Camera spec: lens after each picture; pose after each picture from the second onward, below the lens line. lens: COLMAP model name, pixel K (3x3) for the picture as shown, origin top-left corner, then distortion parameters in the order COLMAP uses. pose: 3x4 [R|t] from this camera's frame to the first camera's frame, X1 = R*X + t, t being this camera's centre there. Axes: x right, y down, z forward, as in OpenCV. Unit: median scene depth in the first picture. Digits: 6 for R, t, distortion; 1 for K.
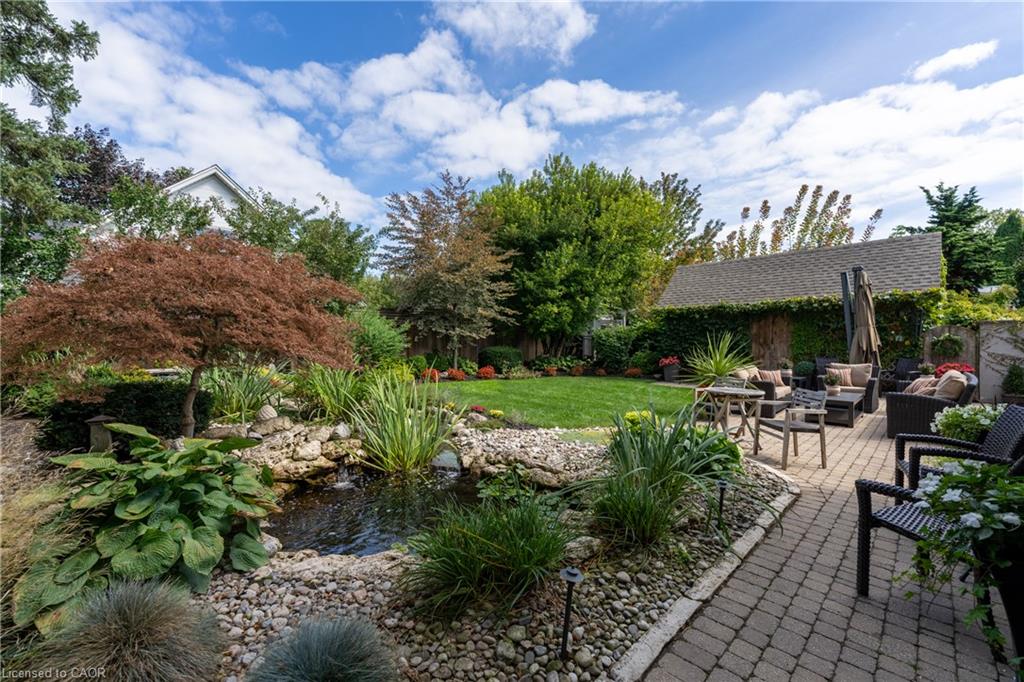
lens RADIAL K [[415.8, 0, 503.3], [0, 415.8, 344.0], [0, 0, 1]] dist [0.000408, 0.000215]
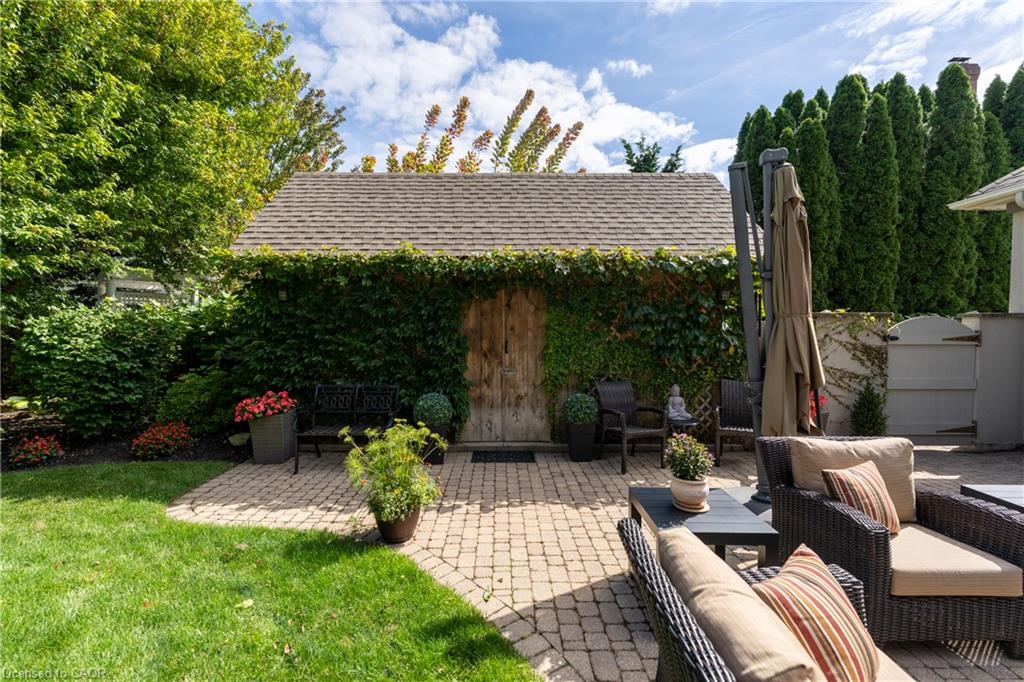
lens RADIAL K [[419.1, 0, 506.5], [0, 419.1, 343.8], [0, 0, 1]] dist [0.002330, 0.000138]
pose [[0.687804, -0.017229, 0.725692, 0.352484], [0.003372, 0.999783, 0.020540, -0.021197], [-0.725888, -0.011680, 0.687713, 0.760765]]
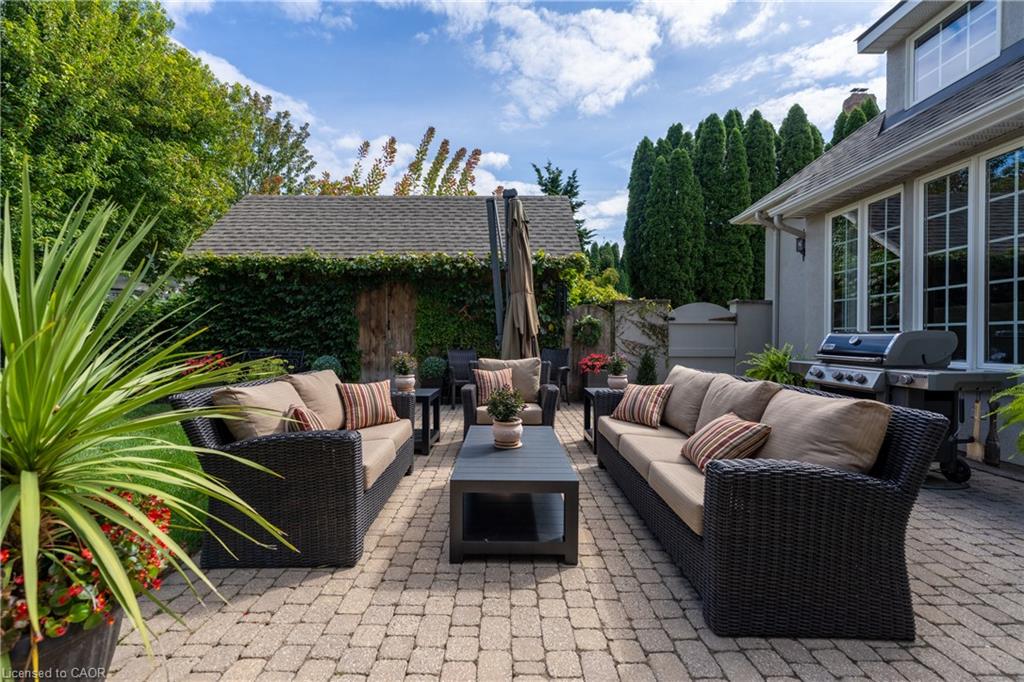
lens RADIAL K [[415.8, 0, 503.3], [0, 415.8, 344.0], [0, 0, 1]] dist [0.000408, 0.000215]
pose [[0.691046, -0.003260, 0.722804, 0.356933], [0.003072, 0.999994, 0.001573, 0.022217], [-0.722804, 0.001133, 0.691052, 0.507556]]
